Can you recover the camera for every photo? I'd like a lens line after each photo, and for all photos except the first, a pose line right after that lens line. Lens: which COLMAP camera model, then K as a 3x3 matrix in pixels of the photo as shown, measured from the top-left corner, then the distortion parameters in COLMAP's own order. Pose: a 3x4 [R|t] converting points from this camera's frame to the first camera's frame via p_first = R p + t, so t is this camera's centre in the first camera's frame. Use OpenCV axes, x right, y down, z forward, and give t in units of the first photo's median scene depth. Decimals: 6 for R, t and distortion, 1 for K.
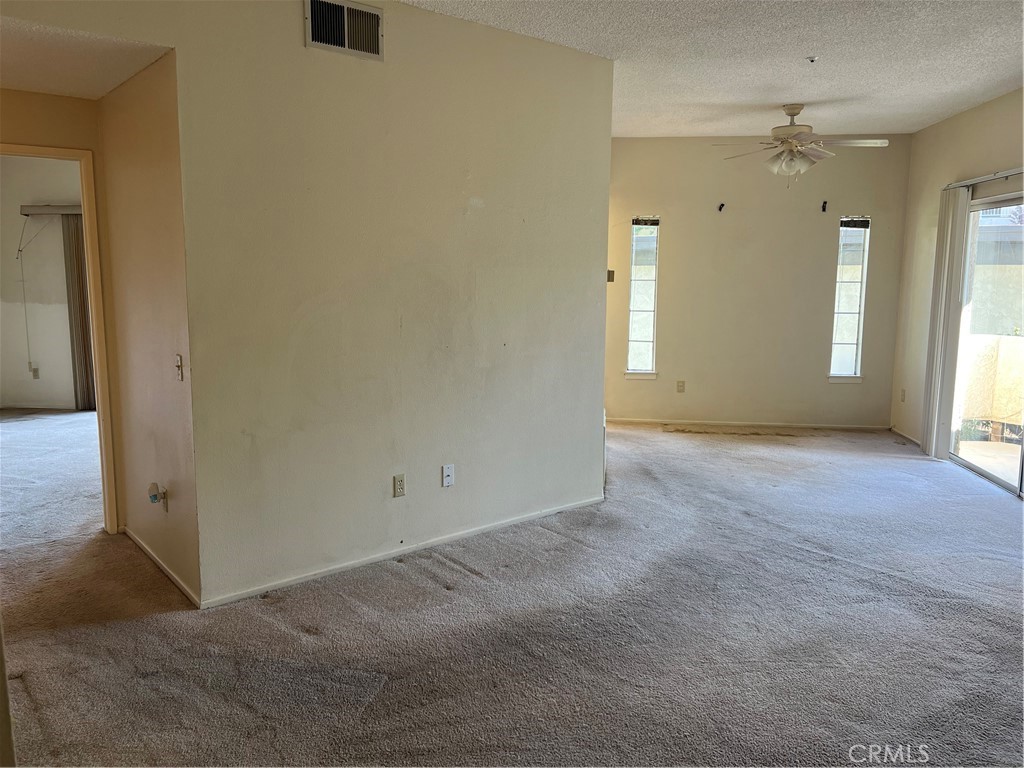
lens RADIAL K [[762.2, 0, 512.0], [0, 762.2, 384.0], [0, 0, 1]] dist [0.061188, -0.138402]
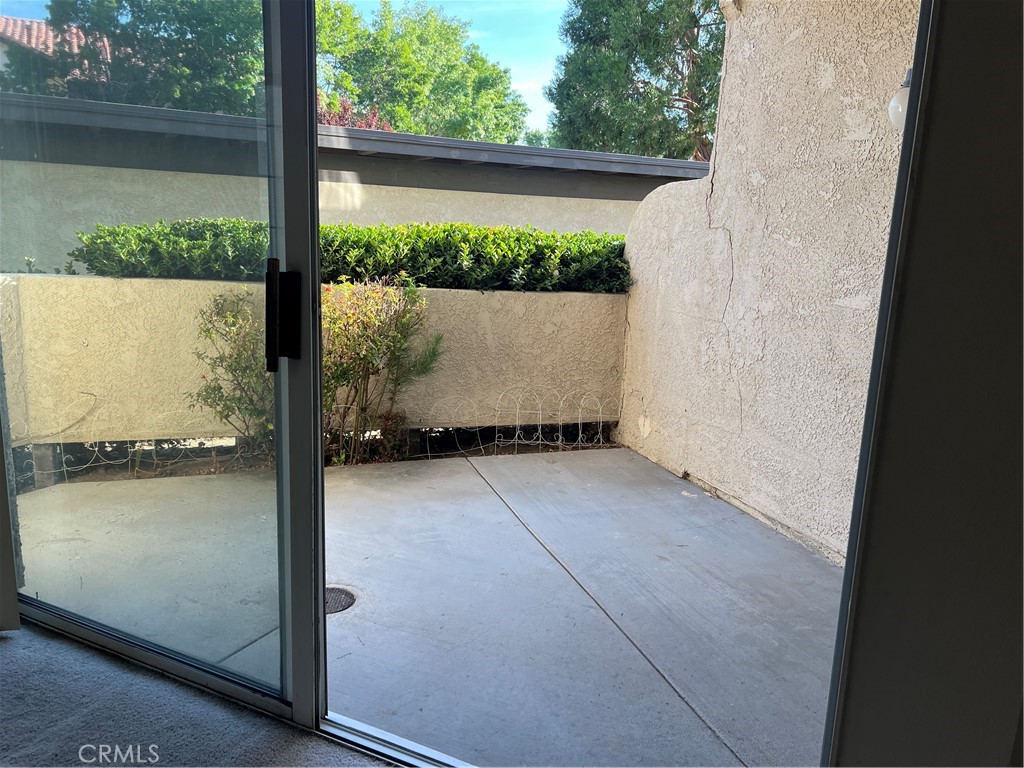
lens RADIAL K [[762.2, 0, 512.0], [0, 762.2, 384.0], [0, 0, 1]] dist [0.061188, -0.138402]
pose [[0.331595, -0.179377, 0.926212, 0.272163], [0.095229, 0.983108, 0.156303, -0.040585], [-0.938603, 0.036374, 0.343075, 0.528399]]
